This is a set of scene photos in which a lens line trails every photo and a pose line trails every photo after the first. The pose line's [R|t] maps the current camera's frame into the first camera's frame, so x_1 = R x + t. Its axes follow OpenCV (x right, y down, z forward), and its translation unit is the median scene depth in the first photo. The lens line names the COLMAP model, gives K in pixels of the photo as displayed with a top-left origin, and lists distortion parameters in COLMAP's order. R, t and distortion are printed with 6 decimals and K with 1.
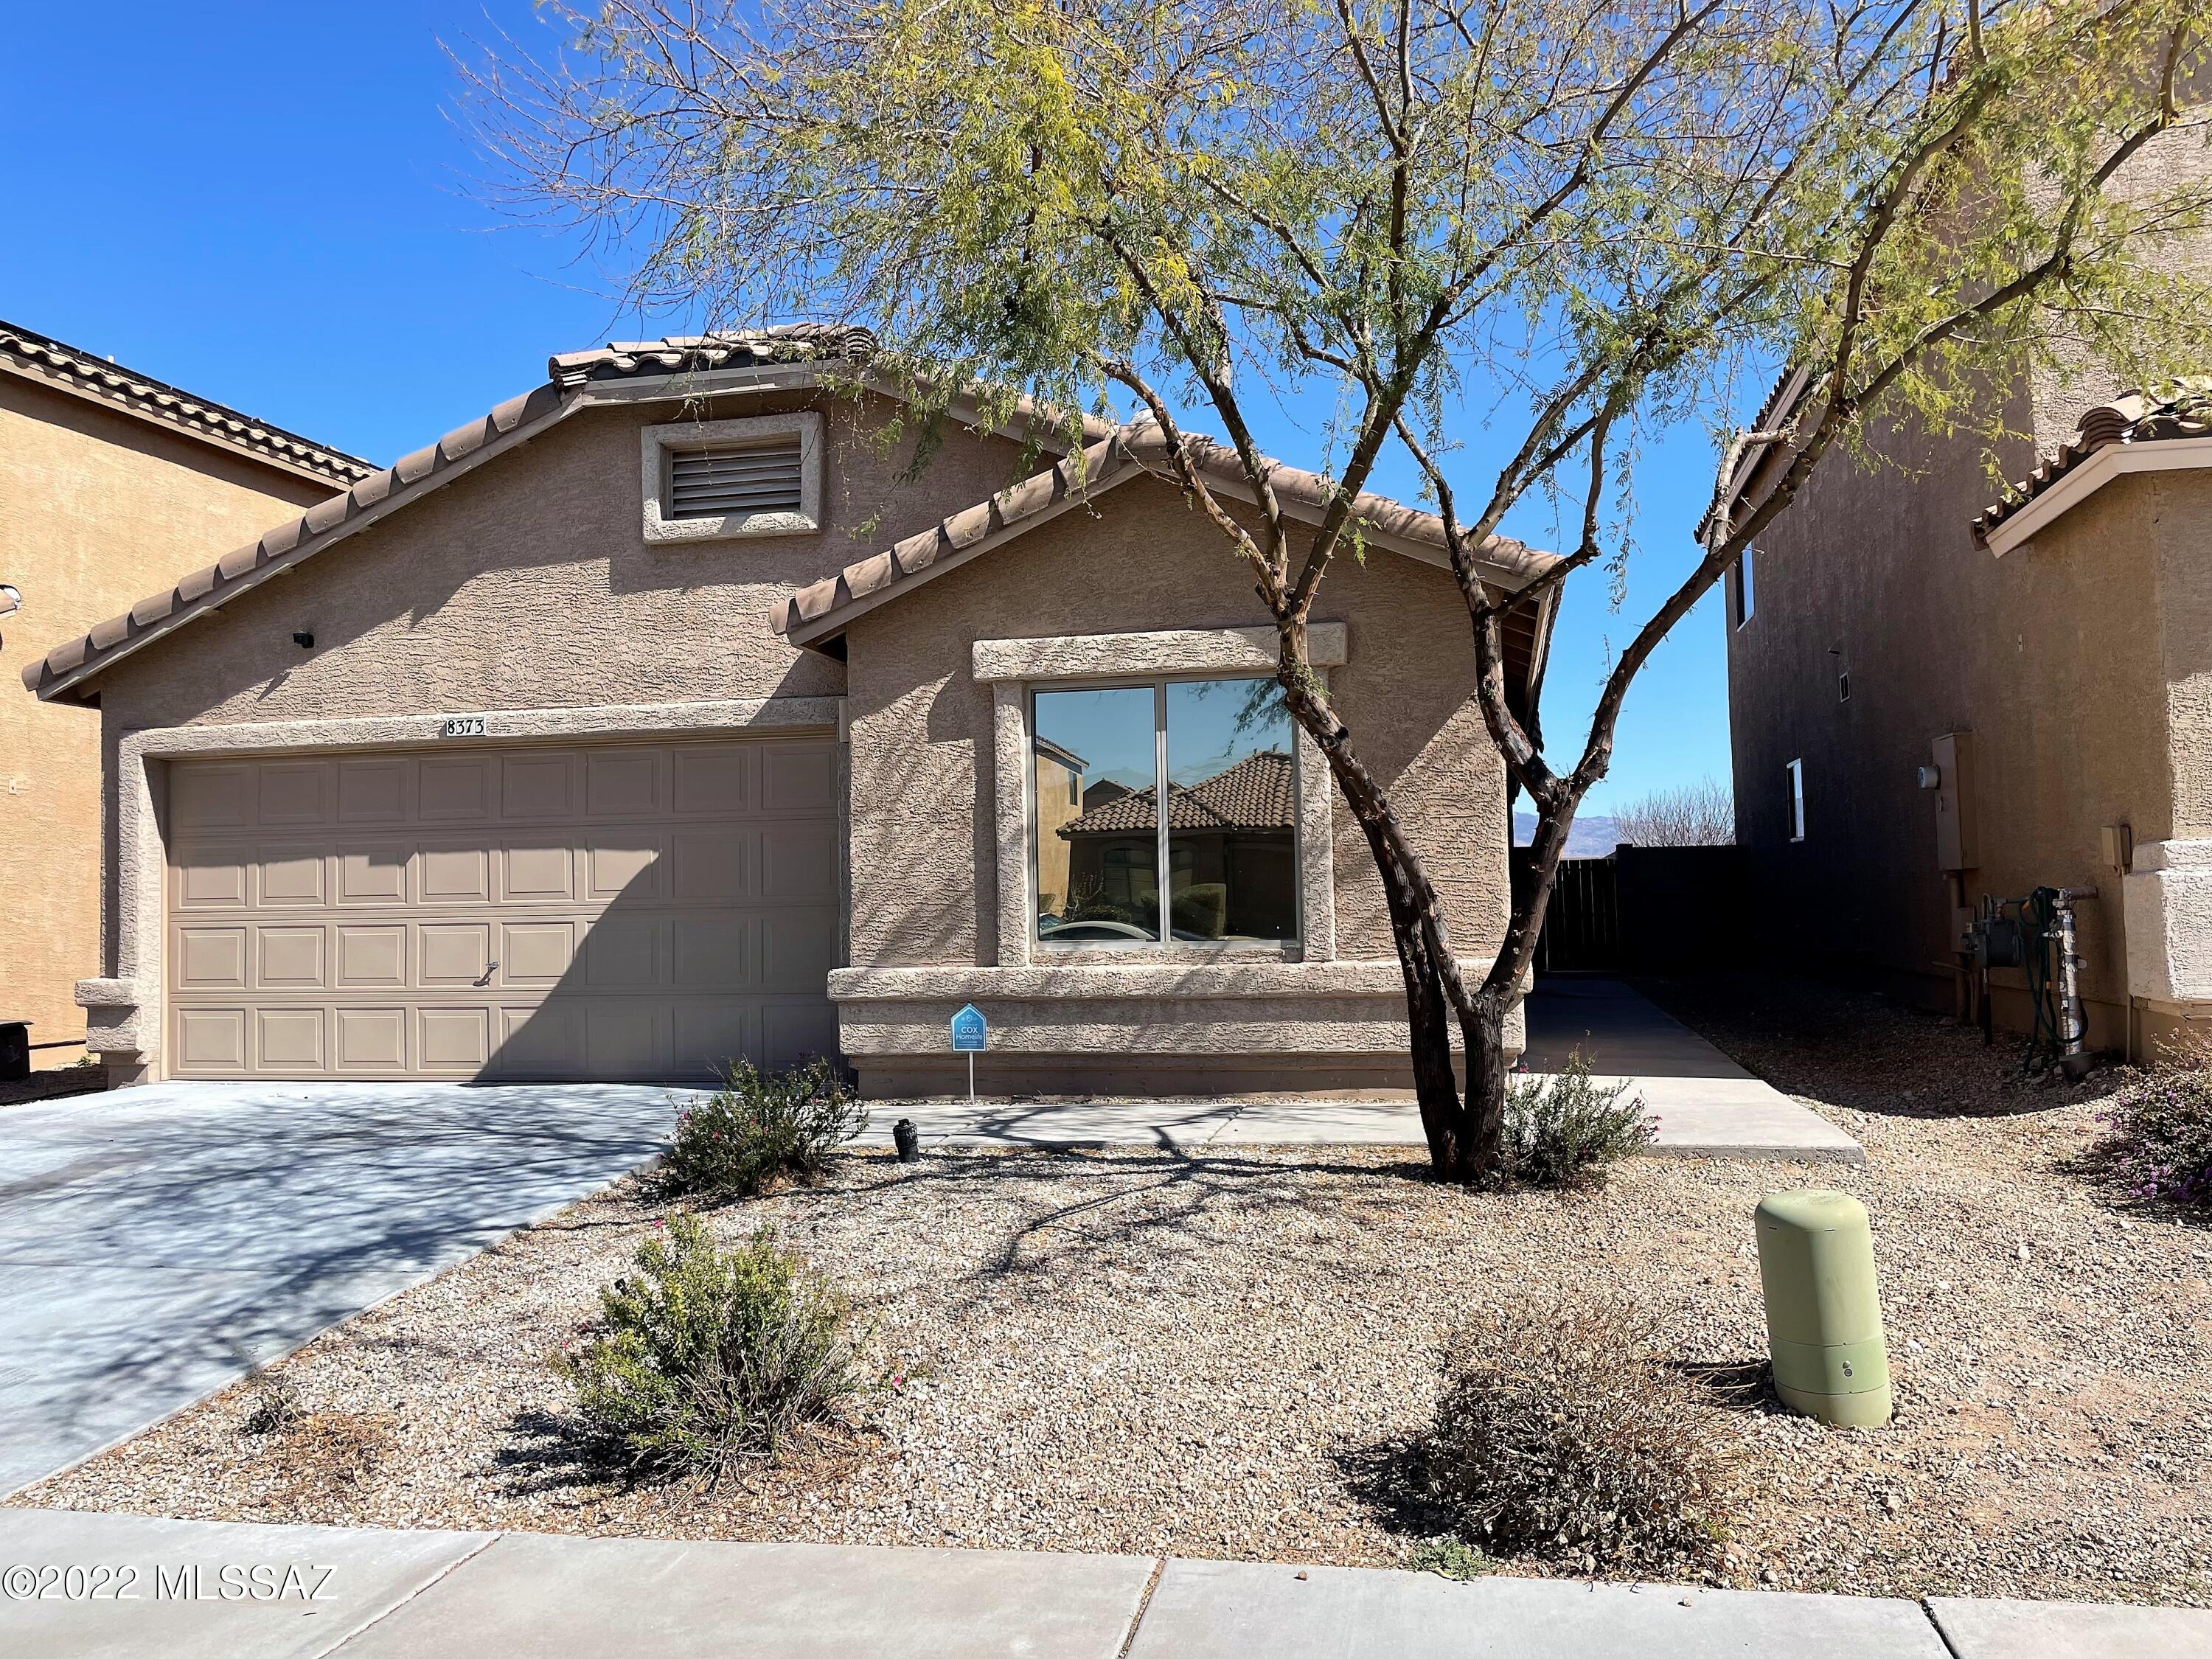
lens RADIAL K [[1669.4, 0, 1107.7], [0, 1669.4, 813.7], [0, 0, 1]] dist [0.091252, -0.115538]
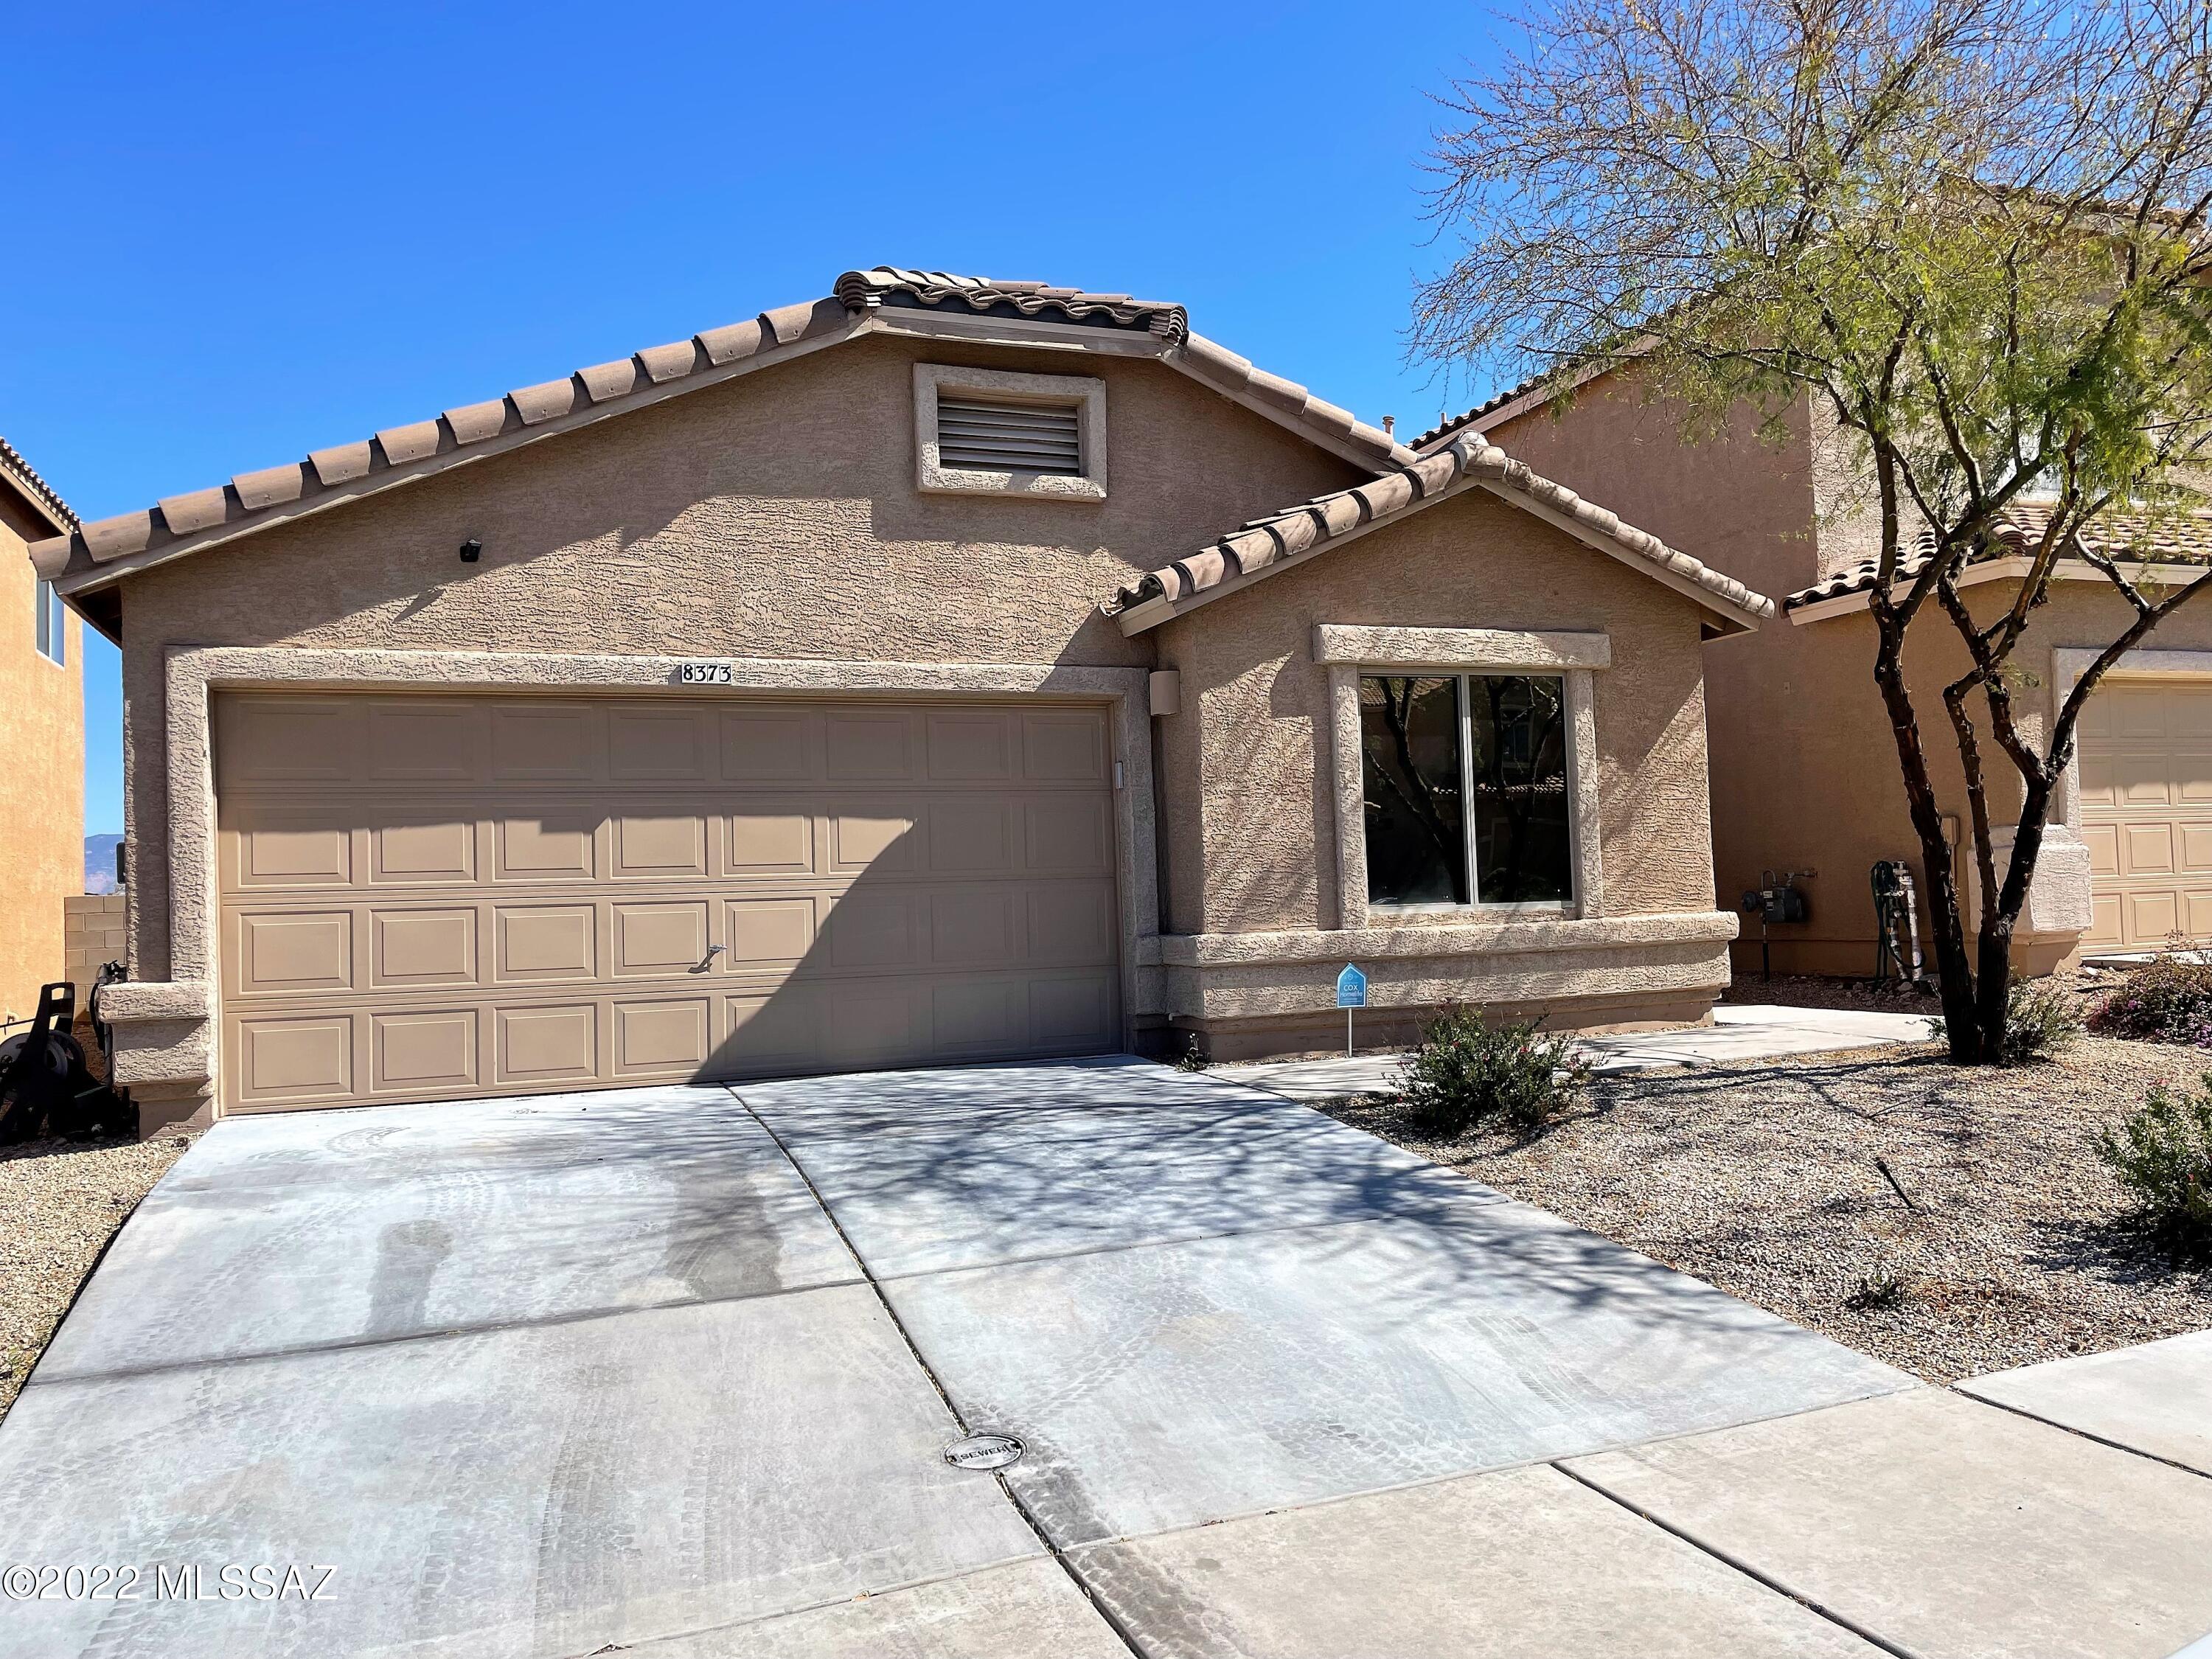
lens RADIAL K [[1628.8, 0, 1103.7], [0, 1628.8, 821.2], [0, 0, 1]] dist [0.125084, -0.218671]
pose [[0.833163, 0.018664, 0.552712, -0.689958], [-0.012652, 0.999812, -0.014690, 0.035182], [-0.552882, 0.005246, 0.833243, 0.188501]]
